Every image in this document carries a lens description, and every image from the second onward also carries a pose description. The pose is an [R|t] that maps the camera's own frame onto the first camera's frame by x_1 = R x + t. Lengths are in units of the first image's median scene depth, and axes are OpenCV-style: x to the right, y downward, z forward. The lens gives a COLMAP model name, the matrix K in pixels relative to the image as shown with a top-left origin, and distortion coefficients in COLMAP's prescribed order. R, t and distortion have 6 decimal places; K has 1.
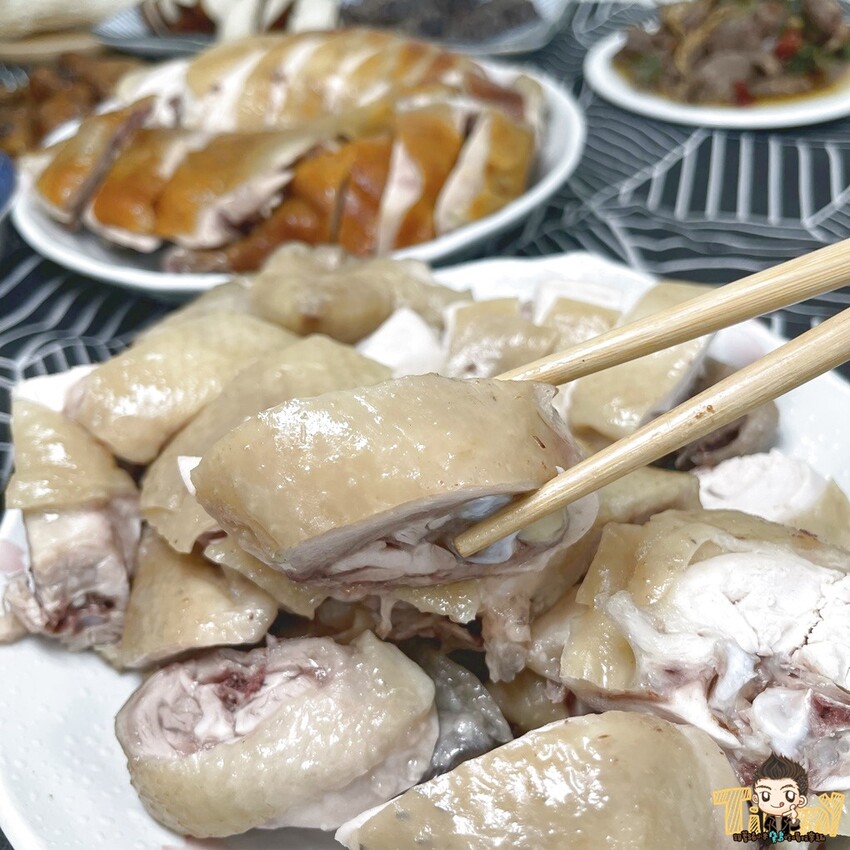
lens RADIAL K [[907.1, 0, 429.8], [0, 907.1, 437.0], [0, 0, 1]] dist [0.005063, -0.017484]
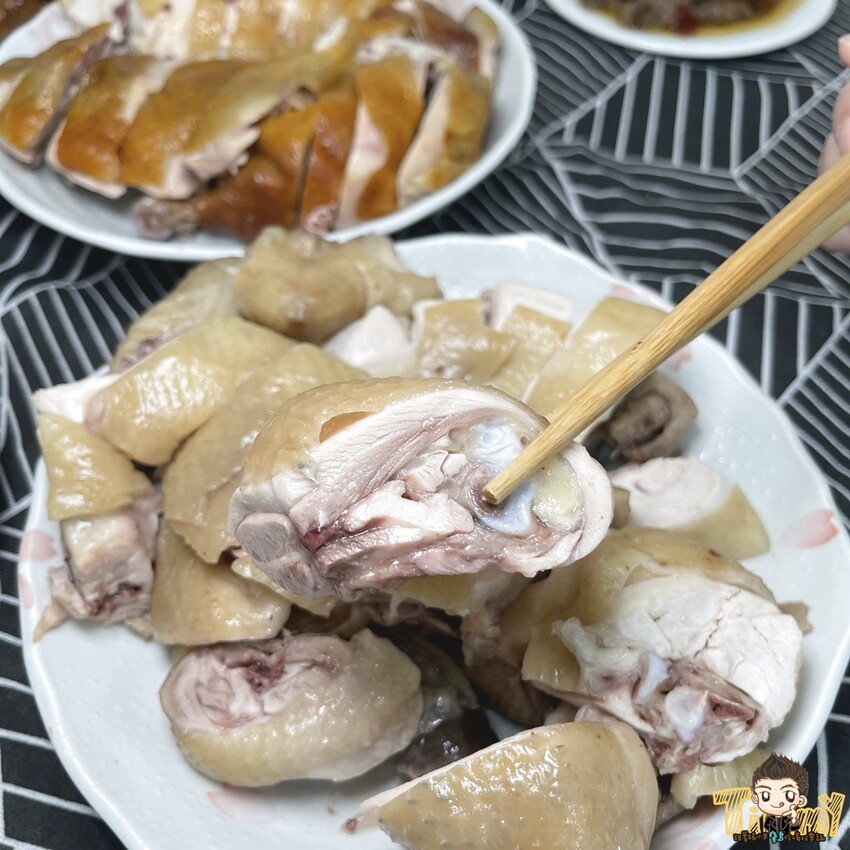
lens RADIAL K [[897.4, 0, 424.5], [0, 897.4, 443.0], [0, 0, 1]] dist [0.019897, -0.029474]
pose [[0.995773, 0.003227, 0.091789, -0.088552], [-0.022145, 0.978335, 0.205839, -0.250752], [-0.089136, -0.207001, 0.974272, -0.136056]]
